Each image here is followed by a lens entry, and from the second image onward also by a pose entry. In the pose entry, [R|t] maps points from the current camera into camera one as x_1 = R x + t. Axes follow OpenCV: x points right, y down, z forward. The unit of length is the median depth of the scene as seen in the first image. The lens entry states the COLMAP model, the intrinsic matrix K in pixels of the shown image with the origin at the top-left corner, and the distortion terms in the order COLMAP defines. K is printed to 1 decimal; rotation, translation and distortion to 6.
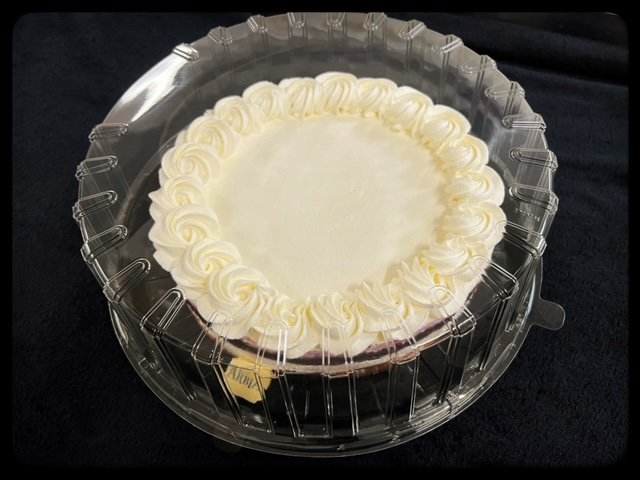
lens RADIAL K [[483.5, 0, 320.0], [0, 483.5, 240.0], [0, 0, 1]] dist [0.059724, -0.098629]
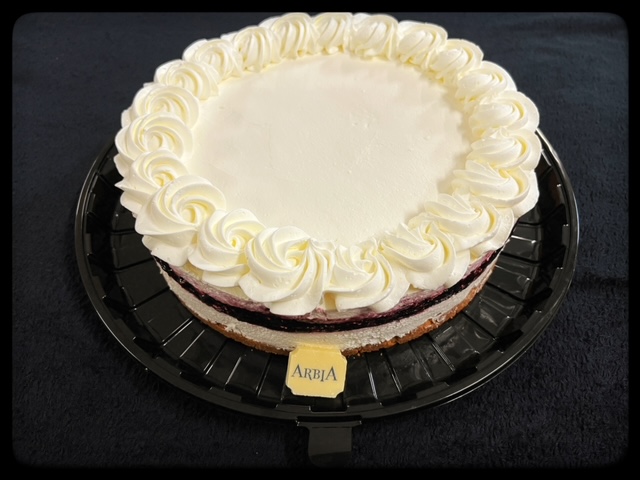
lens RADIAL K [[483.5, 0, 320.0], [0, 483.5, 240.0], [0, 0, 1]] dist [0.059724, -0.098629]
pose [[0.931644, -0.283428, 0.227395, -0.230133], [0.298408, 0.953843, -0.033705, 0.098311], [-0.207346, 0.099258, 0.973219, 0.190827]]
